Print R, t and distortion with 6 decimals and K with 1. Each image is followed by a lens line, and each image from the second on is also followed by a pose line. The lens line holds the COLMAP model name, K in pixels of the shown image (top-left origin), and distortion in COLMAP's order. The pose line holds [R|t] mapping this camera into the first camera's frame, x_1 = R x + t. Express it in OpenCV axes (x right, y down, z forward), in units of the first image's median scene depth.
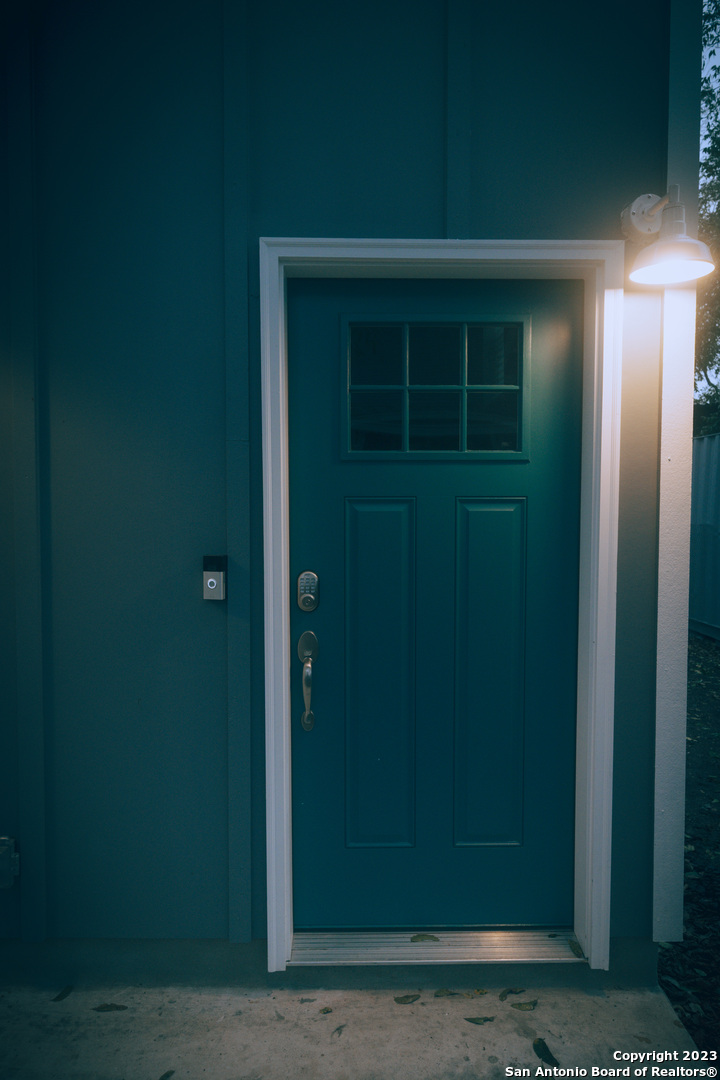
lens RADIAL K [[676.9, 0, 360.0], [0, 676.9, 540.0], [0, 0, 1]] dist [-0.002525, -0.001787]
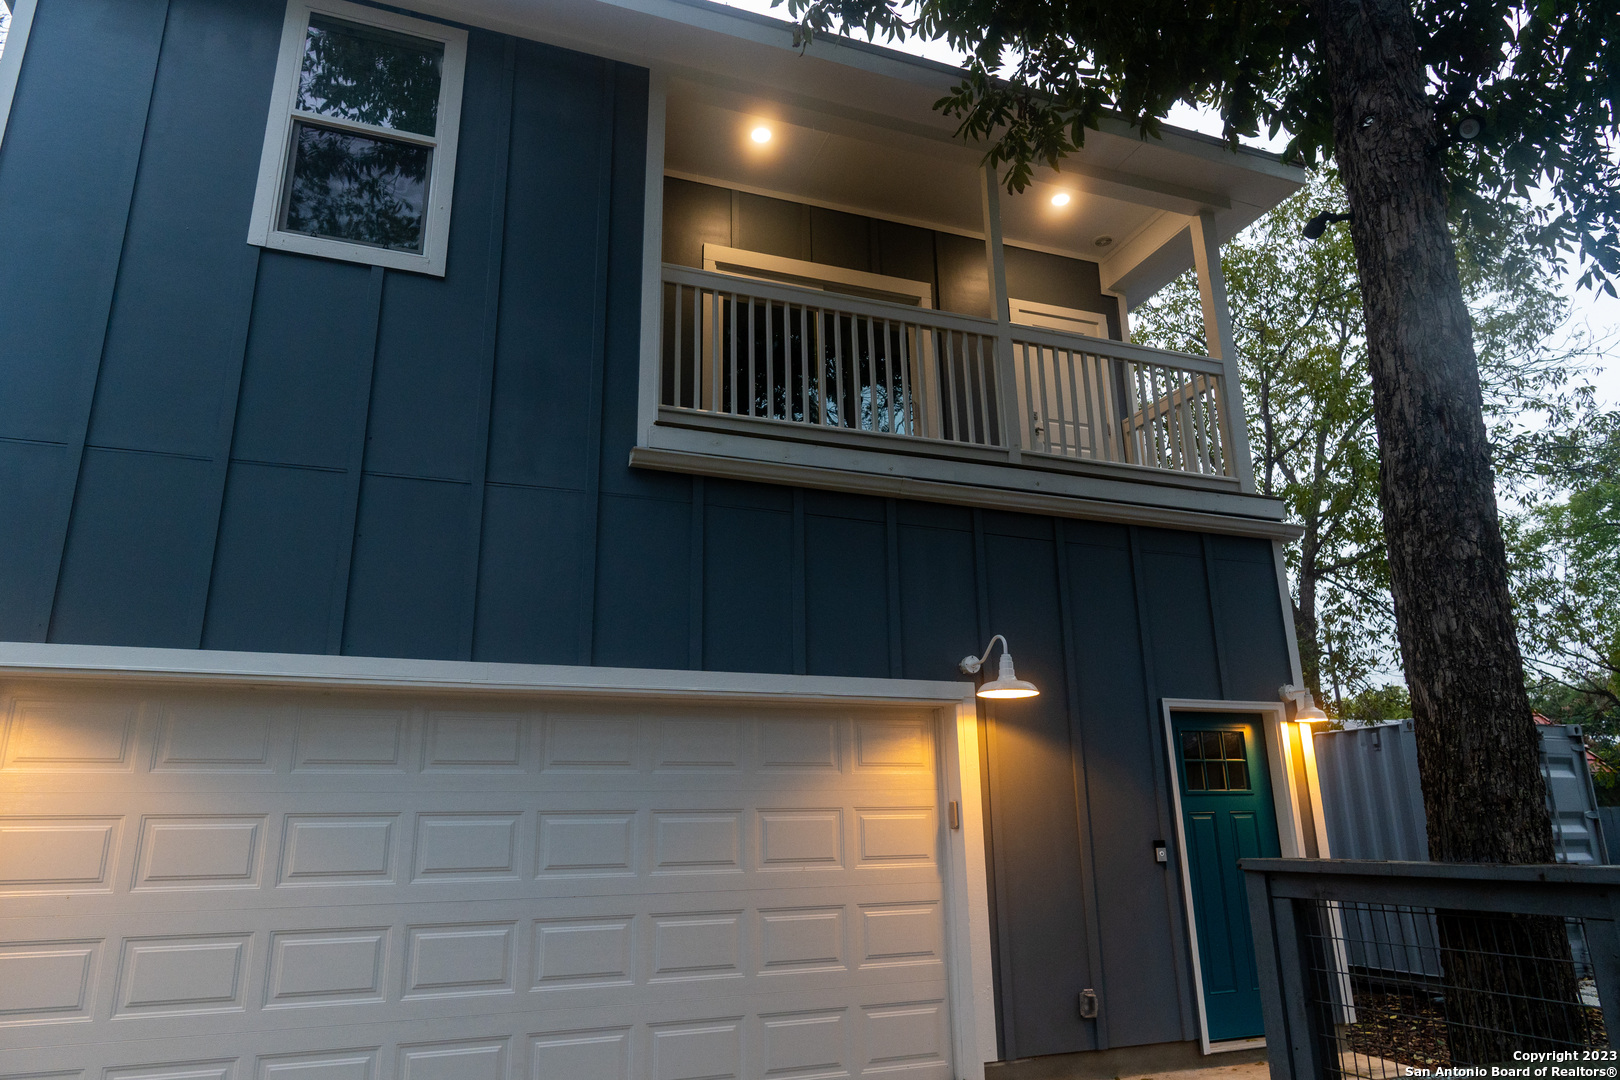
lens RADIAL K [[1012.3, 0, 810.2], [0, 1012.3, 518.7], [0, 0, 1]] dist [-0.002456, -0.000008]
pose [[0.941967, 0.079169, 0.326236, -2.413281], [0.033317, 0.944949, -0.325516, 0.067552], [-0.334047, 0.317494, 0.887474, -1.849056]]
